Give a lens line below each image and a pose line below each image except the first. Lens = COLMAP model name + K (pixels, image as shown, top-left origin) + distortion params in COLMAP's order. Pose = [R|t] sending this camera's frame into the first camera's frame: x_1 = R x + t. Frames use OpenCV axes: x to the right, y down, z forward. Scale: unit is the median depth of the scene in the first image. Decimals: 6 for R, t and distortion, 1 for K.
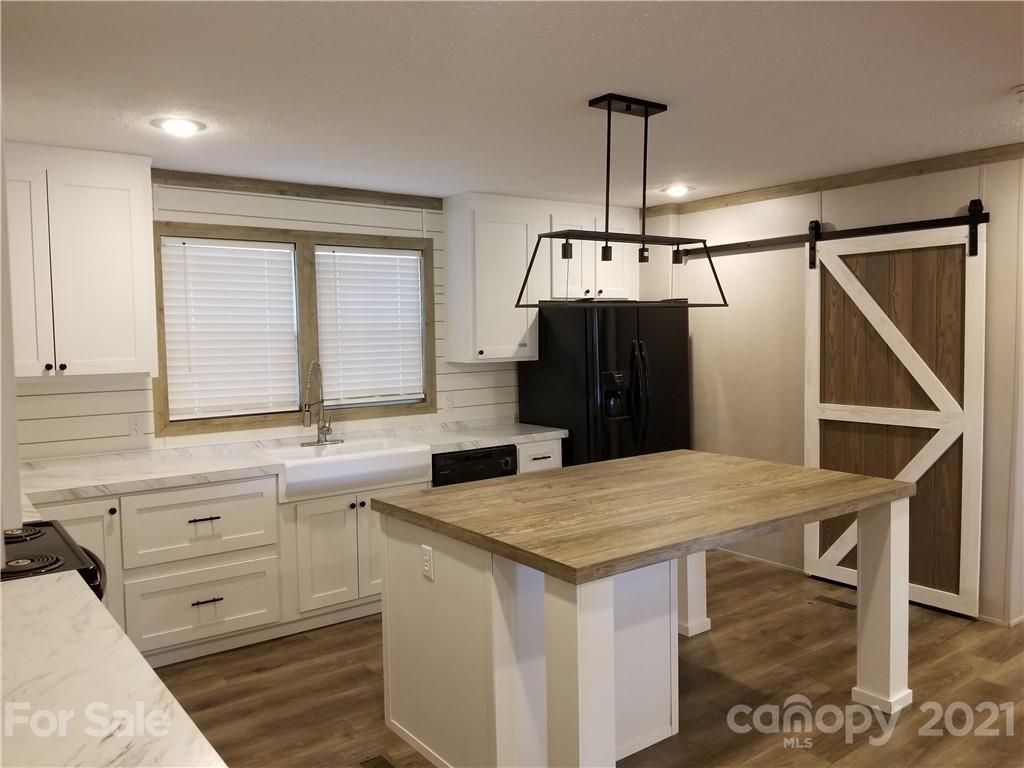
lens RADIAL K [[807.2, 0, 505.4], [0, 807.2, 379.9], [0, 0, 1]] dist [0.059515, -0.024147]
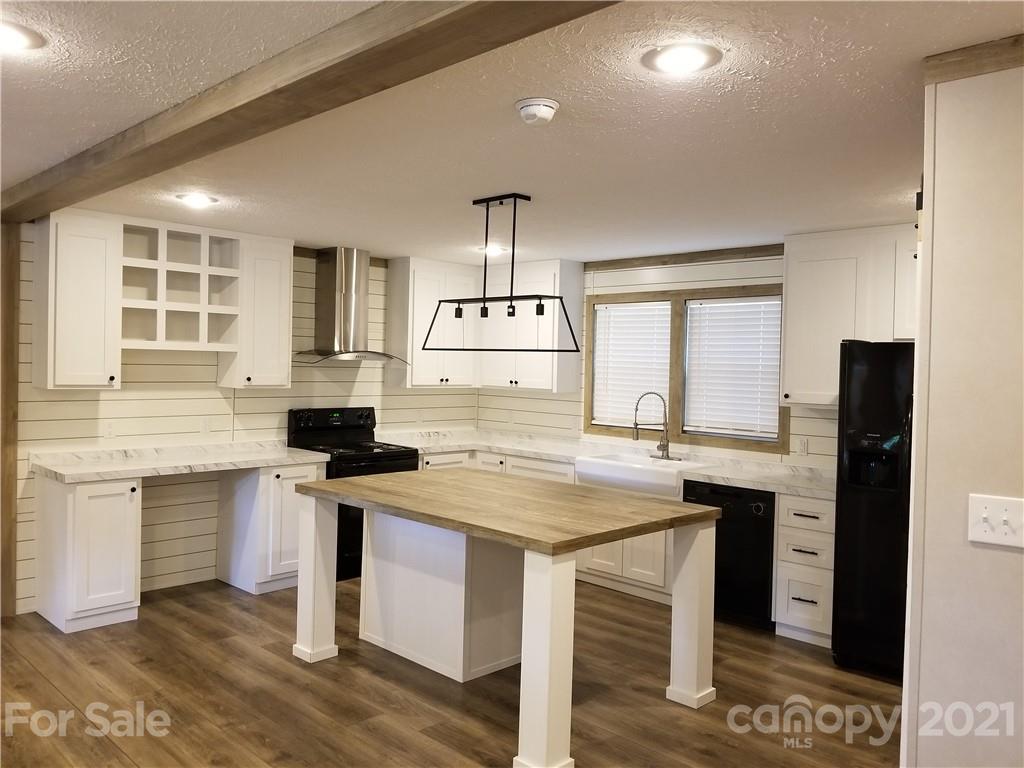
lens RADIAL K [[807.2, 0, 505.8], [0, 807.2, 384.1], [0, 0, 1]] dist [0.059515, -0.024147]
pose [[0.156115, 0.049257, -0.986510, 1.074663], [-0.090458, 0.995272, 0.035380, -0.064222], [0.983588, 0.083714, 0.159832, 0.607857]]
